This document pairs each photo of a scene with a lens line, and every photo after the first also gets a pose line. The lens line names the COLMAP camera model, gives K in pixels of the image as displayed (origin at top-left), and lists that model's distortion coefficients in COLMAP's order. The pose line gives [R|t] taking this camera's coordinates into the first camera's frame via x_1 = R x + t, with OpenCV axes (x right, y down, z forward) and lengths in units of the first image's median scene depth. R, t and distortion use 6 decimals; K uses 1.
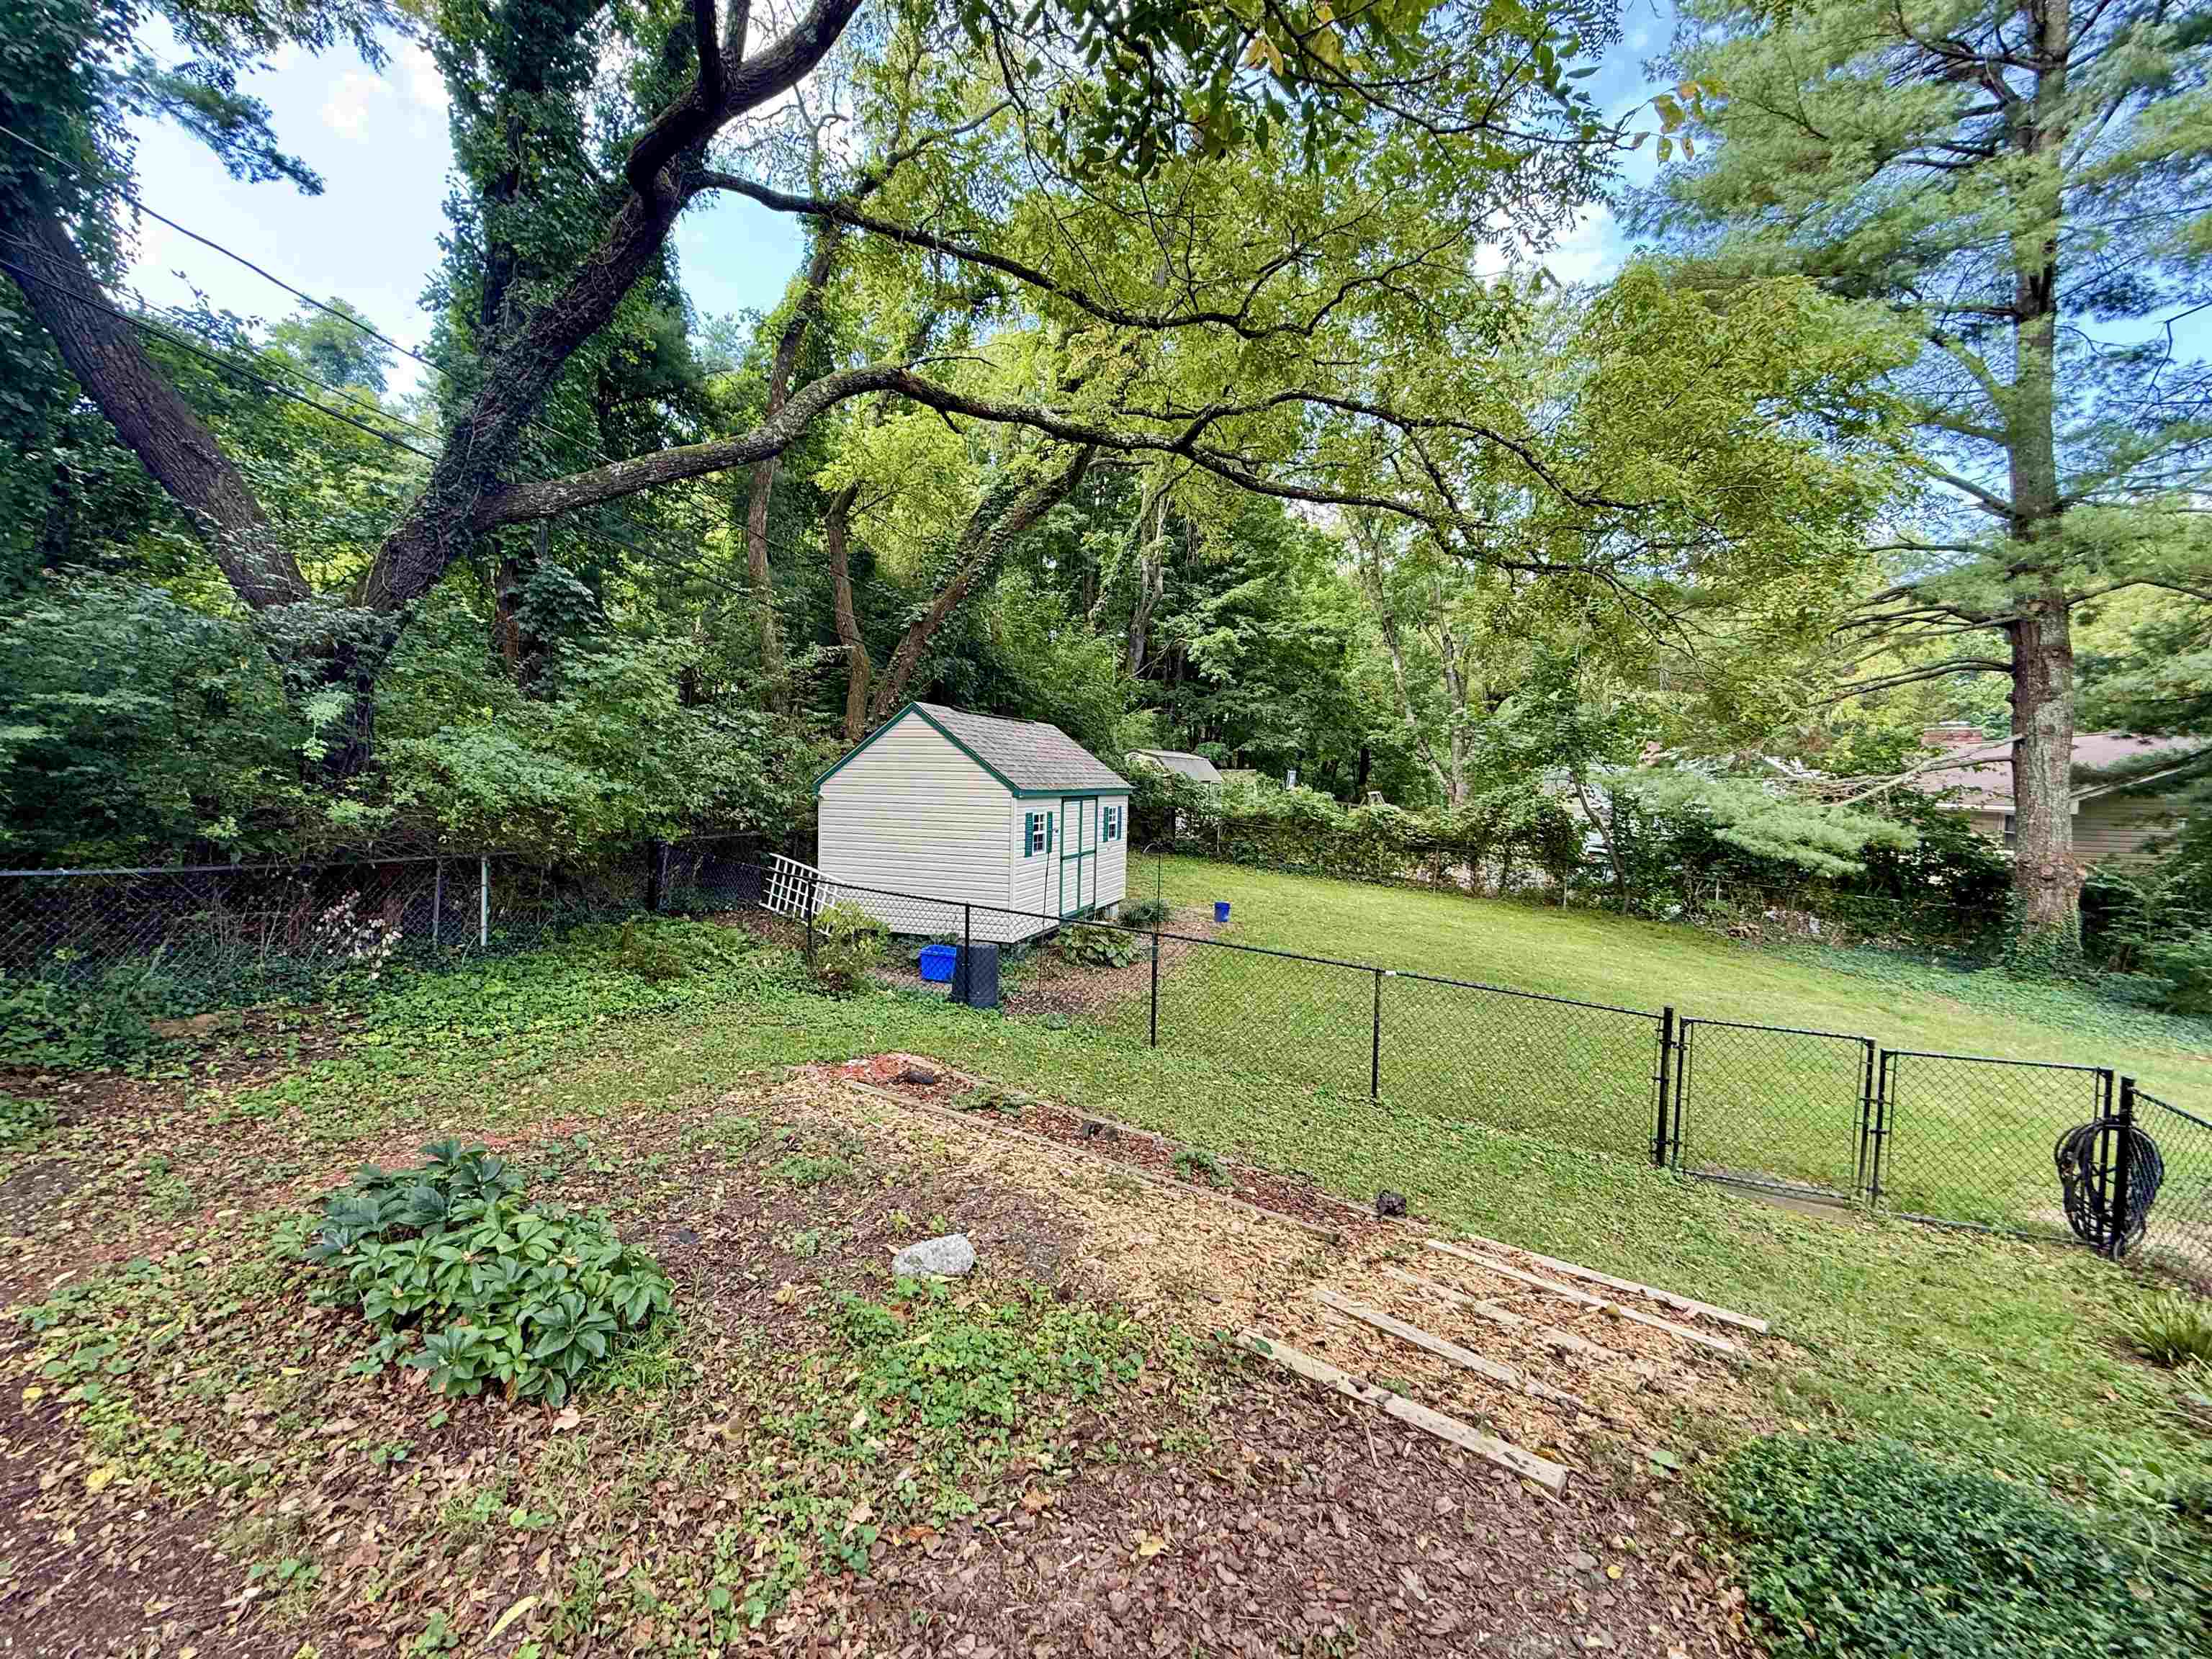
lens RADIAL K [[889.3, 0, 1098.2], [0, 889.3, 830.5], [0, 0, 1]] dist [0.000625, -0.000335]
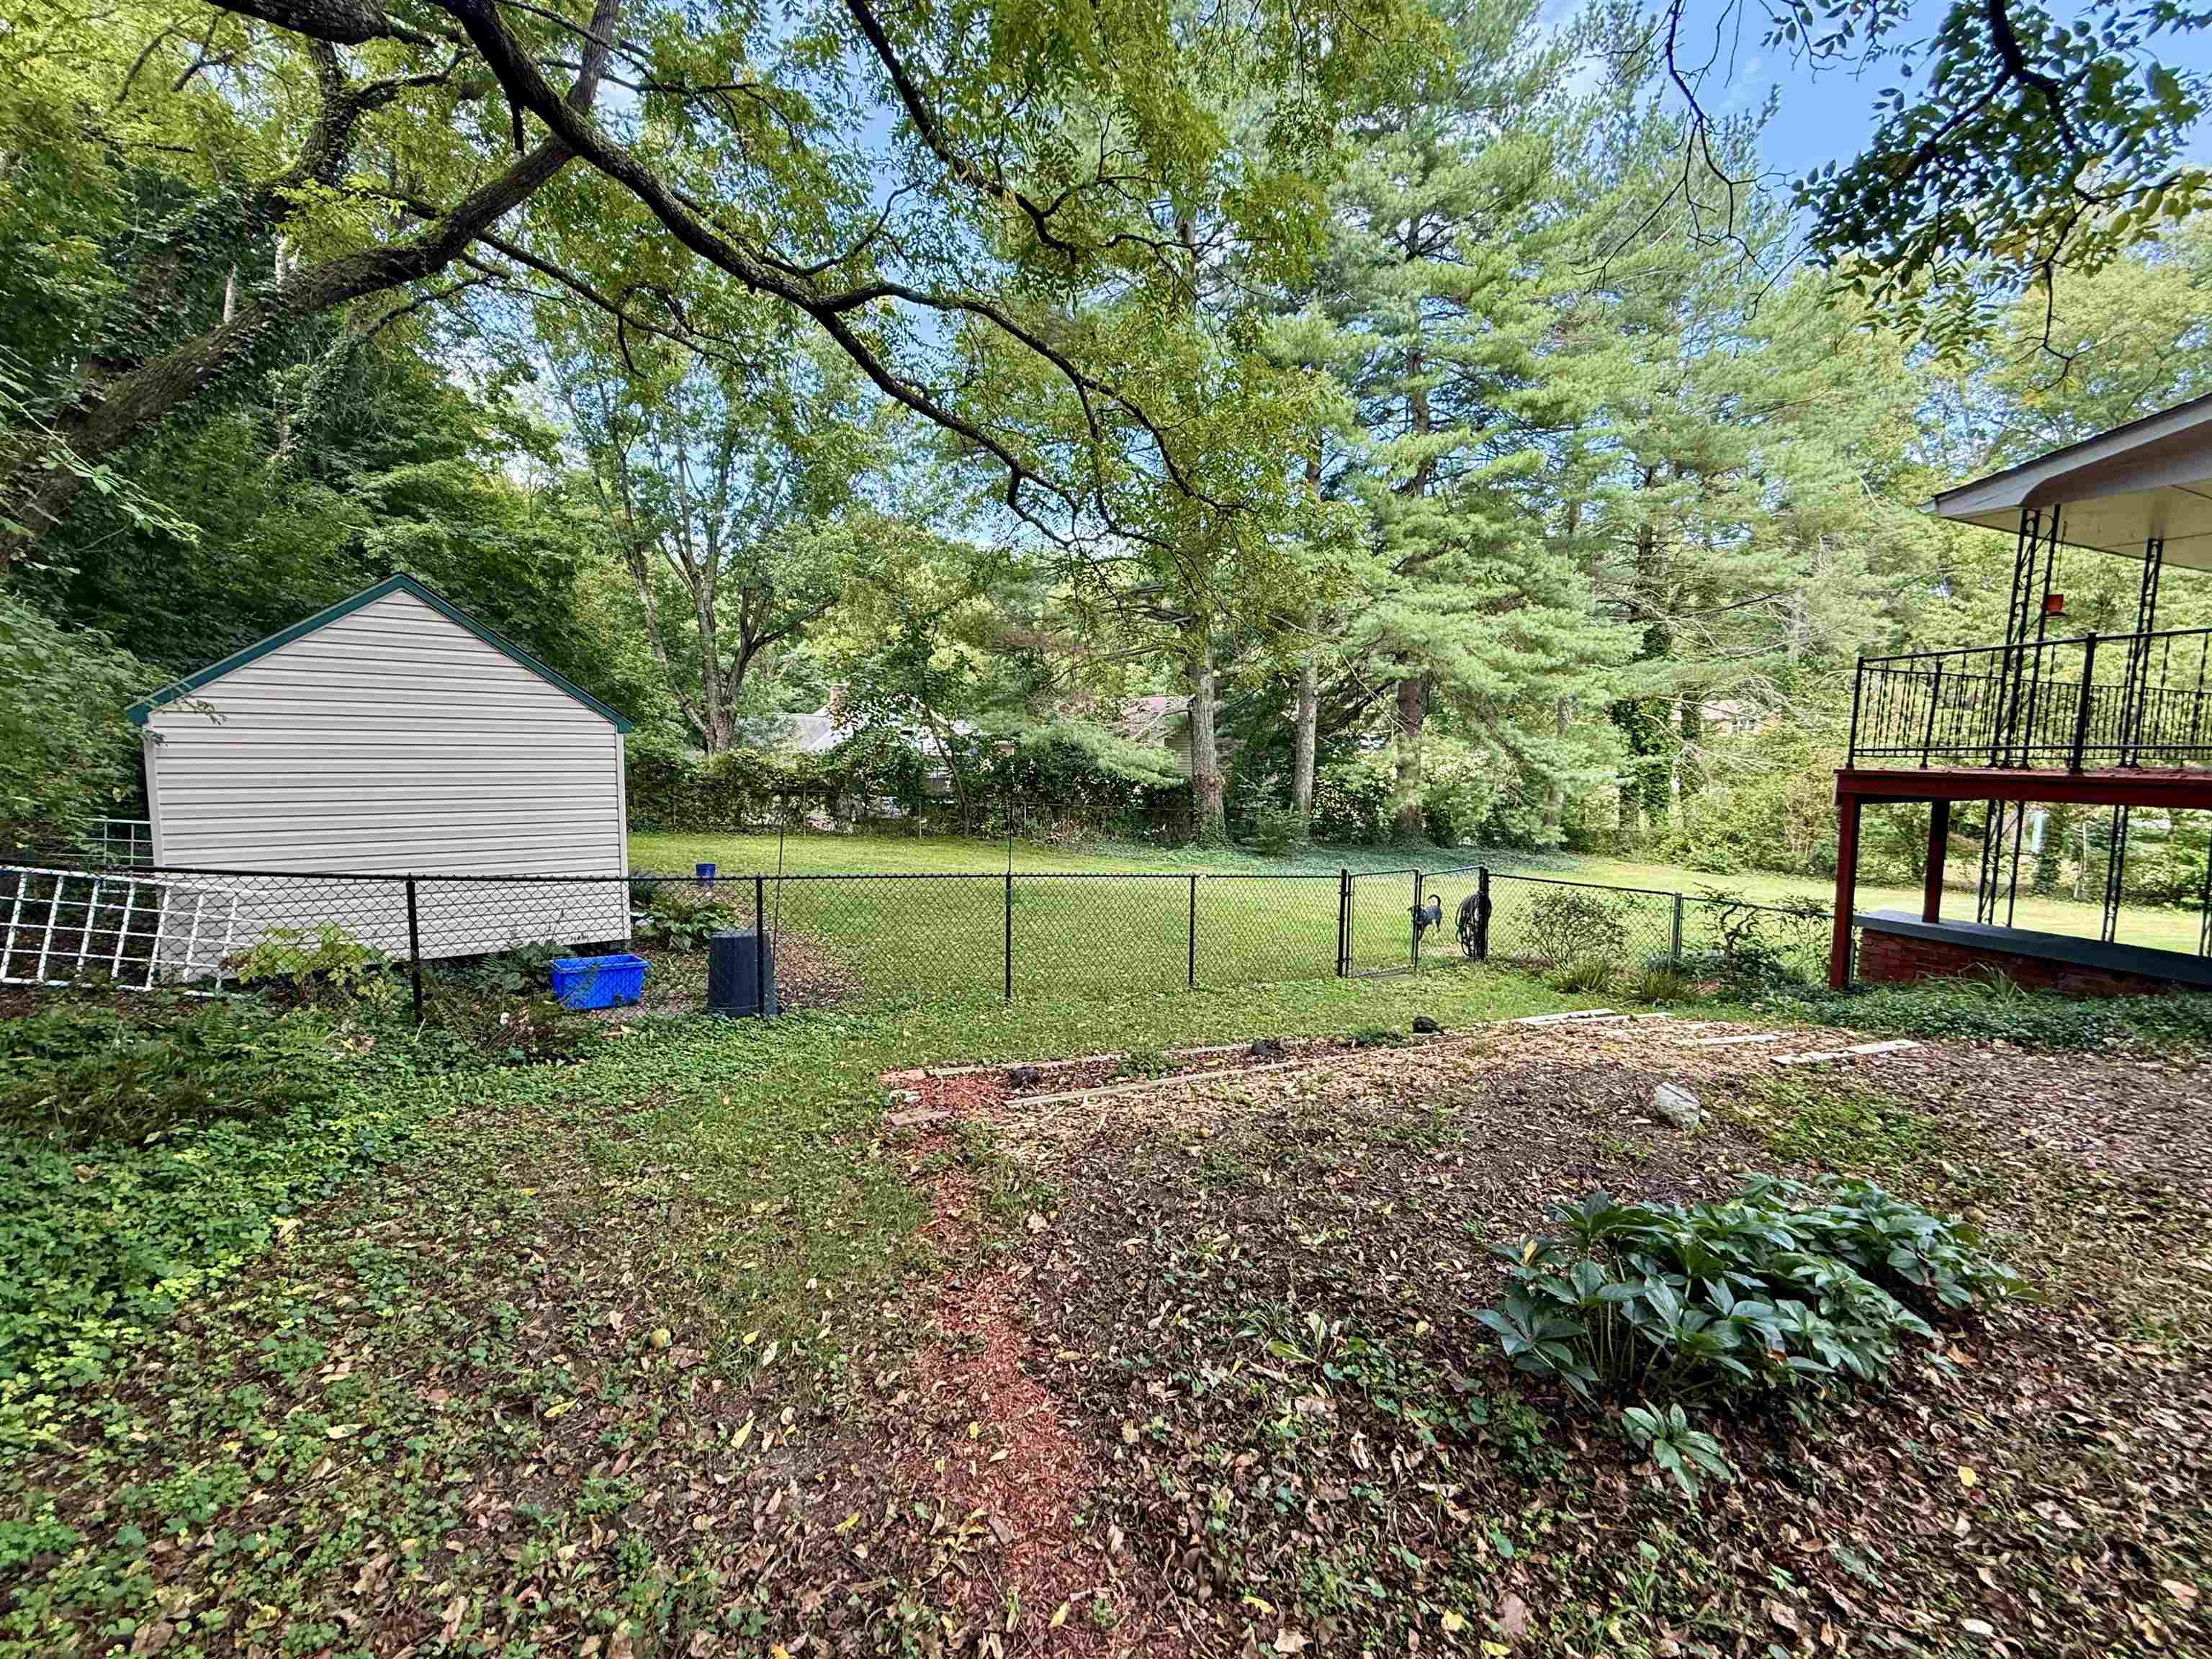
lens RADIAL K [[889.3, 0, 1098.2], [0, 889.3, 830.5], [0, 0, 1]] dist [0.000625, -0.000335]
pose [[0.575638, -0.091132, 0.812611, -0.417445], [0.046406, 0.995809, 0.078805, 0.001219], [-0.816387, -0.007653, 0.577454, 0.264478]]
